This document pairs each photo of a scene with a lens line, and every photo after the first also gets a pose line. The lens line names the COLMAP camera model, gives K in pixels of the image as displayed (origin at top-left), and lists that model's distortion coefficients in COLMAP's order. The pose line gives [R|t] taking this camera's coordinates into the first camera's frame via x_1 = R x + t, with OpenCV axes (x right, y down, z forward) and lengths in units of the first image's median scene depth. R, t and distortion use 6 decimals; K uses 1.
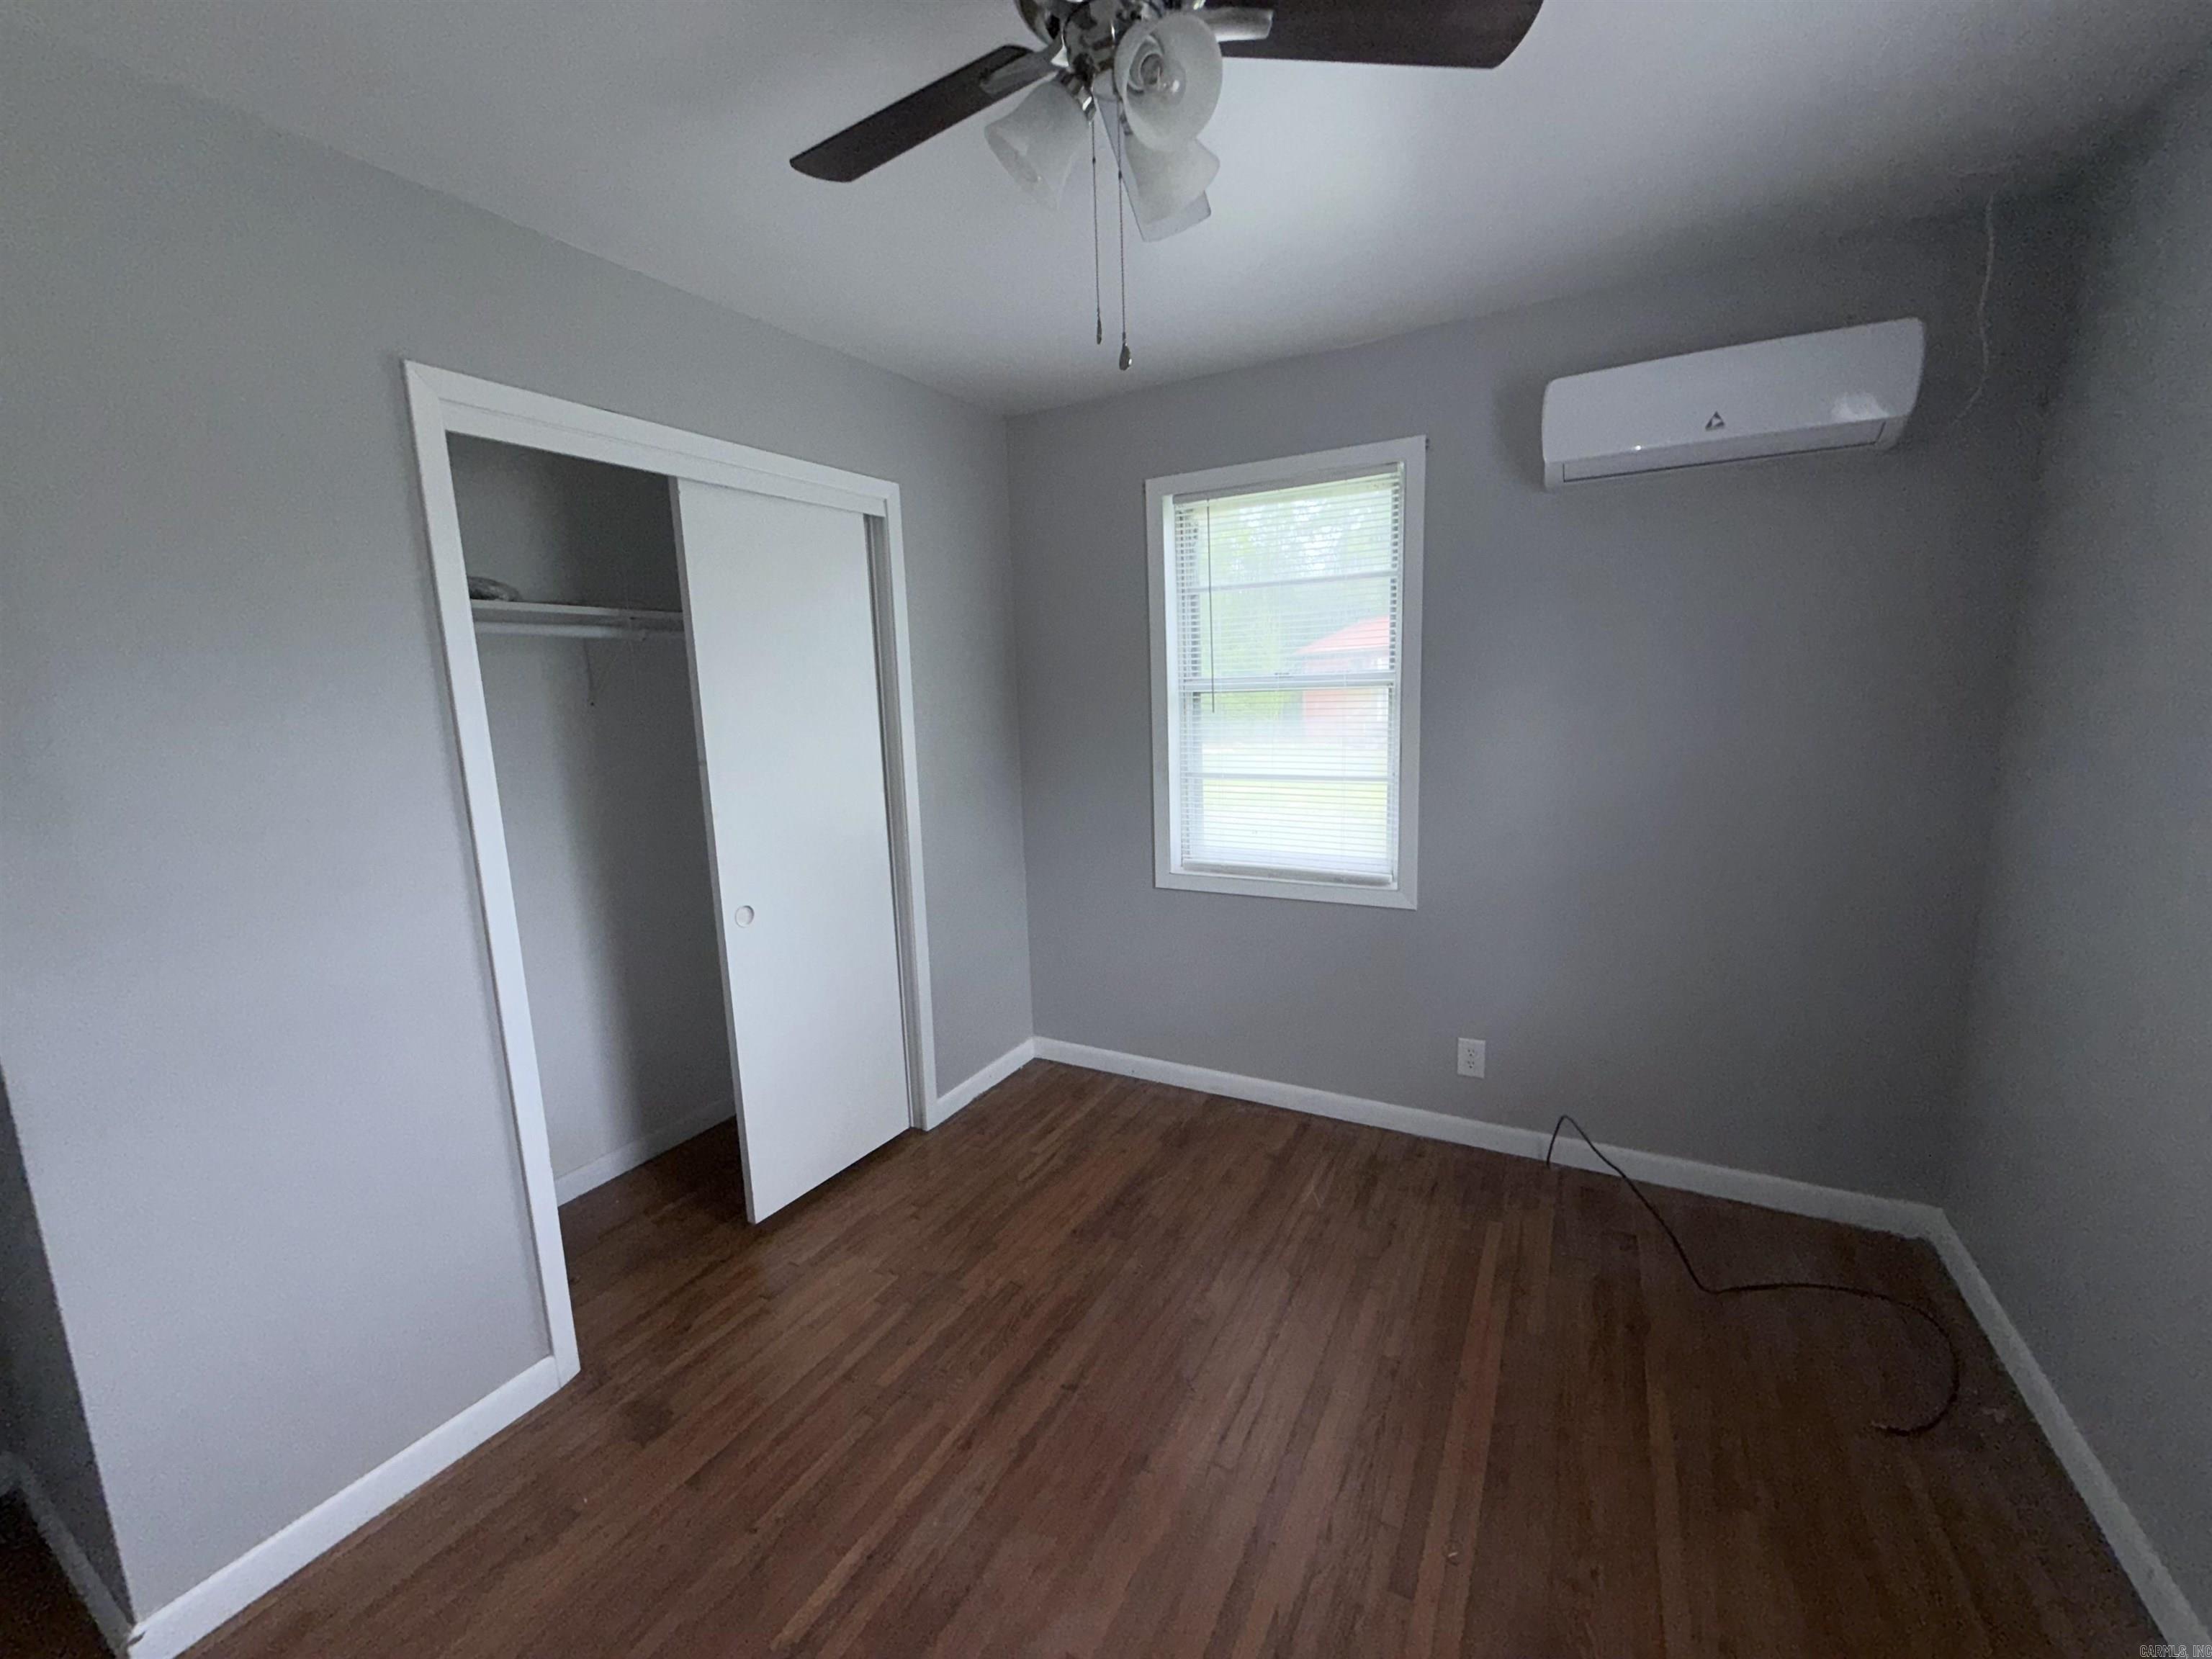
lens RADIAL K [[897.6, 0, 1106.0], [0, 897.6, 829.5], [0, 0, 1]] dist [0.000378, 0.000001]
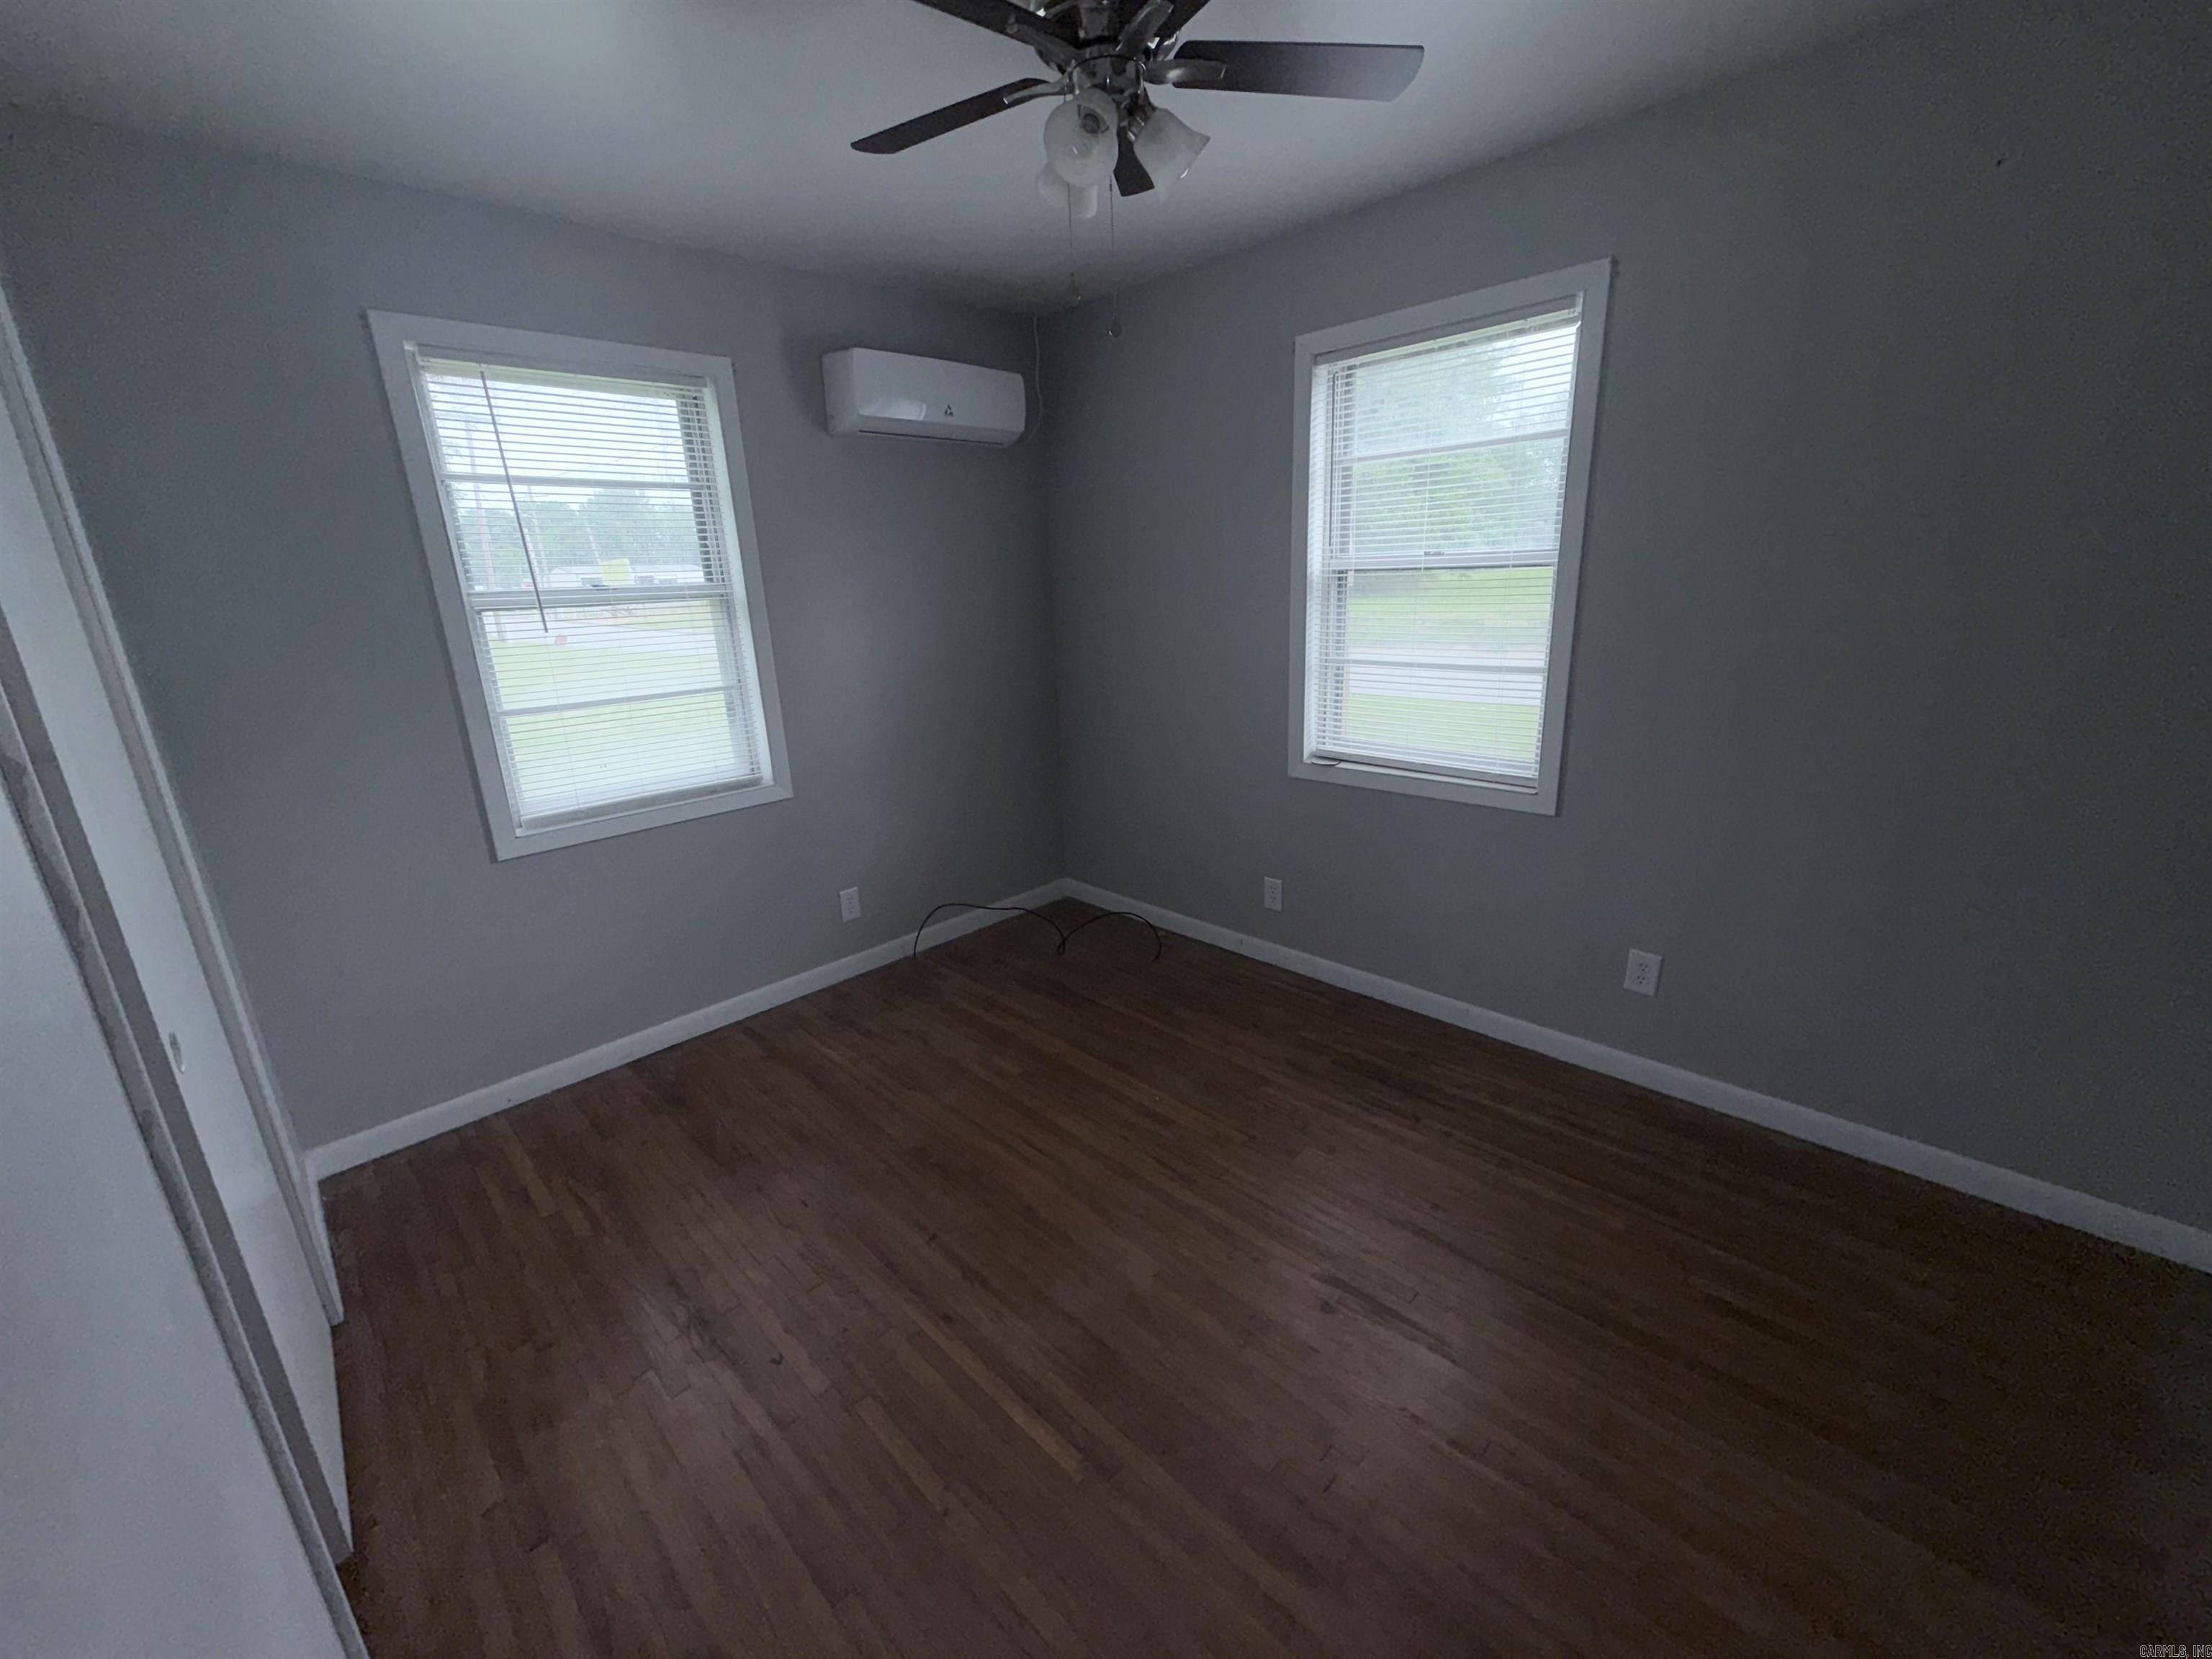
lens RADIAL K [[897.6, 0, 1106.0], [0, 897.6, 829.5], [0, 0, 1]] dist [0.000378, 0.000001]
pose [[0.260154, -0.243403, 0.934385, -0.631573], [0.184322, 0.962429, 0.199389, -0.024316], [-0.947811, 0.120356, 0.295244, 0.299836]]
